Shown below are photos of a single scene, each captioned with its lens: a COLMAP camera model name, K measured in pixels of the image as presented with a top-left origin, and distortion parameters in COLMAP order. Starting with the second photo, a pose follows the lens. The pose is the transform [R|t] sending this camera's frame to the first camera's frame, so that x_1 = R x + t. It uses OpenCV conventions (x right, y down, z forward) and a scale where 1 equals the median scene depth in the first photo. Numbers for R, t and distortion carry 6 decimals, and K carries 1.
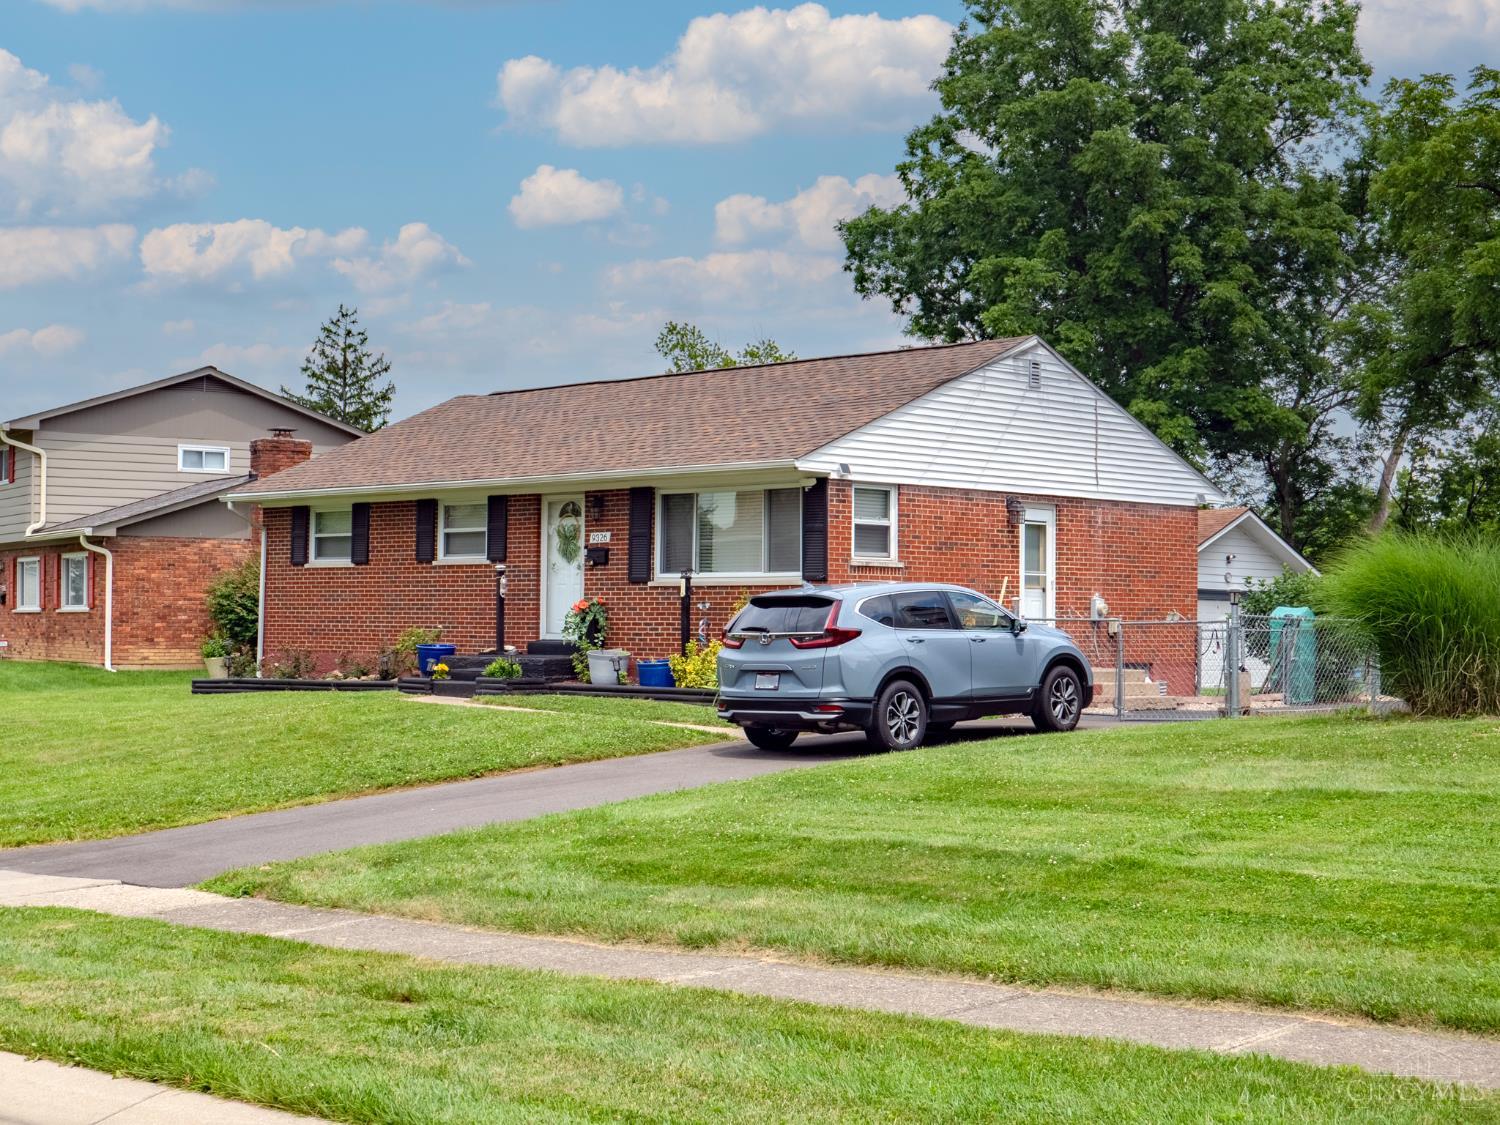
lens RADIAL K [[2203.6, 0, 750.0], [0, 2203.6, 562.5], [0, 0, 1]] dist [0.004130, 0.006883]
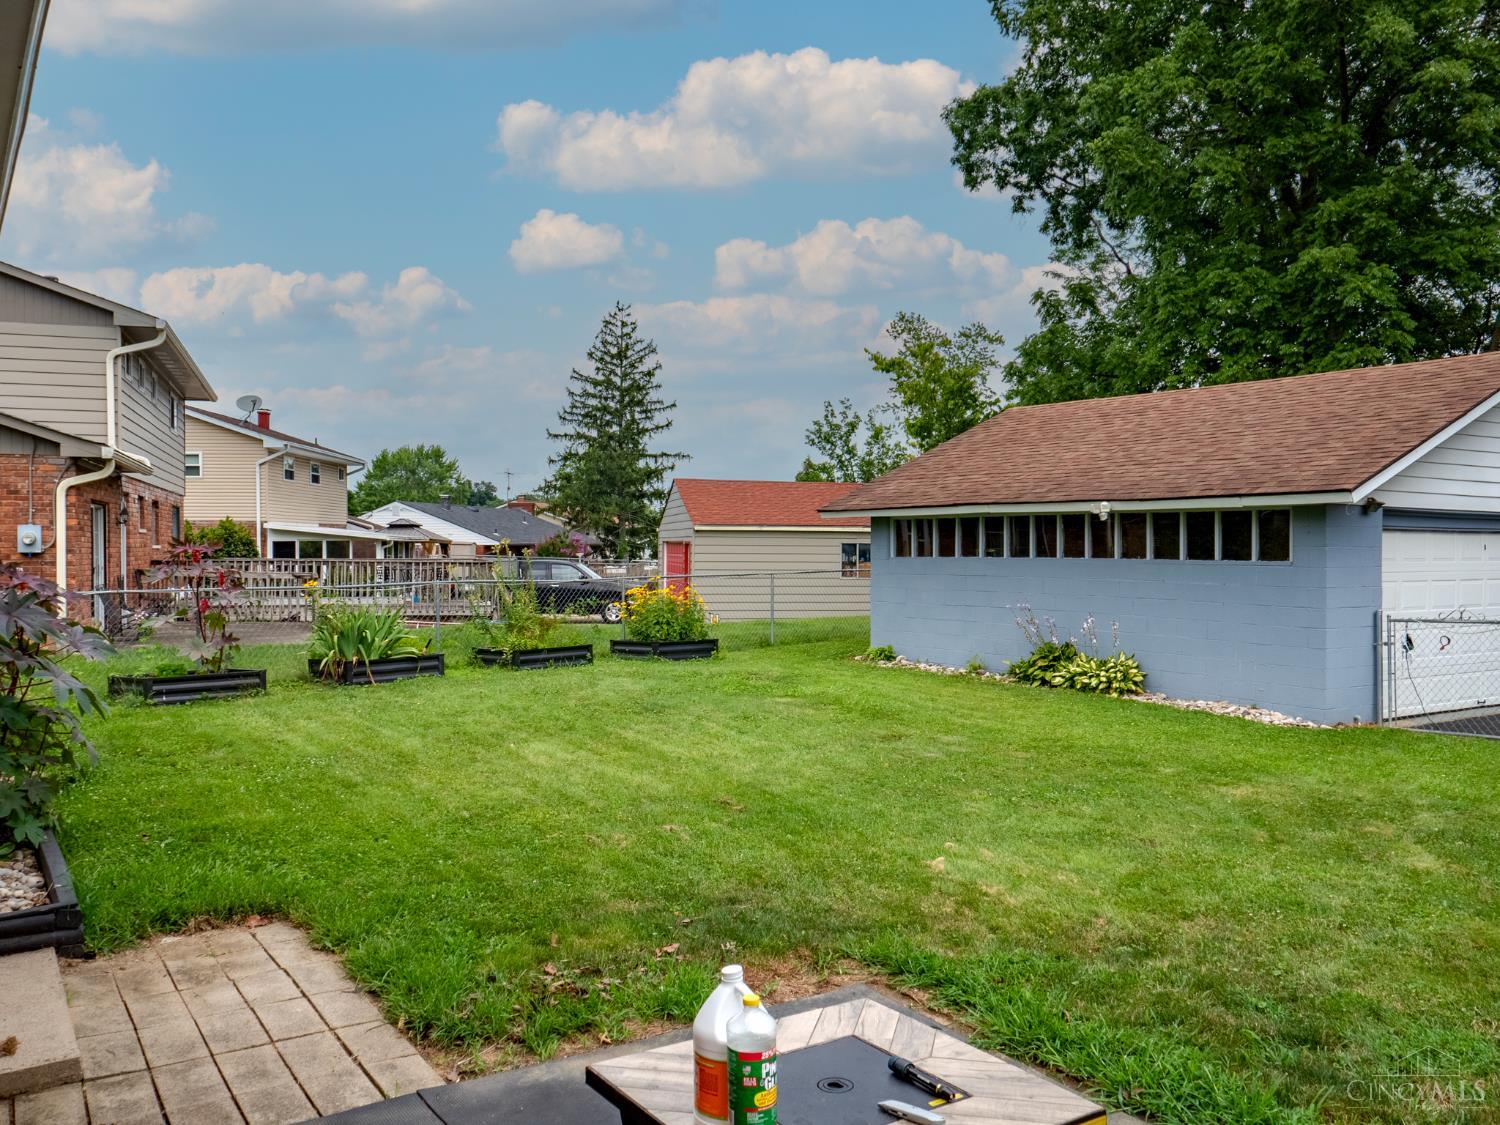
lens RADIAL K [[1241.6, 0, 751.0], [0, 1241.6, 602.5], [0, 0, 1]] dist [-0.004790, -0.002153]
pose [[0.972520, -0.000664, -0.232817, 0.077424], [0.017898, 0.997250, 0.071920, 0.006980], [0.232129, -0.074110, 0.969858, 0.464609]]
